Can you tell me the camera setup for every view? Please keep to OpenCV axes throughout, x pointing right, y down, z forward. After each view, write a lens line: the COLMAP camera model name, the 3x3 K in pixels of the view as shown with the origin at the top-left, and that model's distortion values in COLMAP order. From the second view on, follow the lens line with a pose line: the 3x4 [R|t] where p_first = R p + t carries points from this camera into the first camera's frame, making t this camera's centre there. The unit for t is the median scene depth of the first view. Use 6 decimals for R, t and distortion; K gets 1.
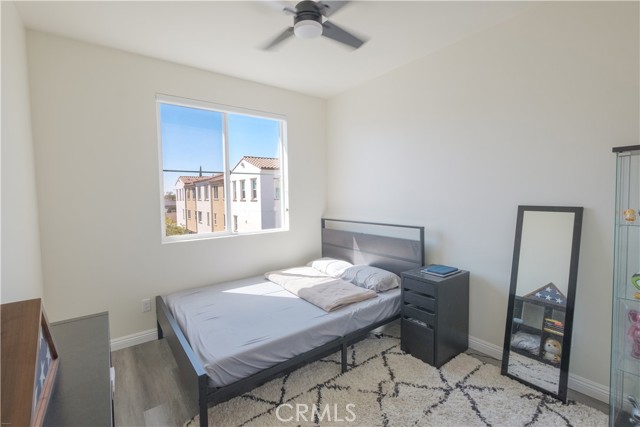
lens RADIAL K [[282.6, 0, 317.6], [0, 282.6, 209.1], [0, 0, 1]] dist [-0.002394, 0.000285]
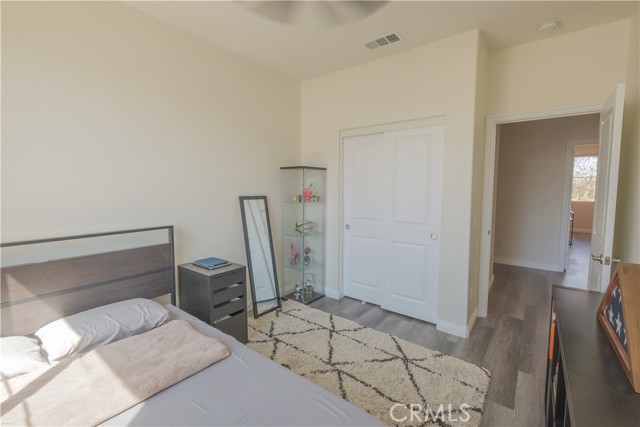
lens RADIAL K [[282.6, 0, 317.6], [0, 282.6, 209.1], [0, 0, 1]] dist [-0.002394, 0.000285]
pose [[-0.259097, -0.062261, 0.963842, -0.745631], [0.050051, 0.995714, 0.077775, -0.040946], [-0.964554, 0.068392, -0.254870, 1.053249]]
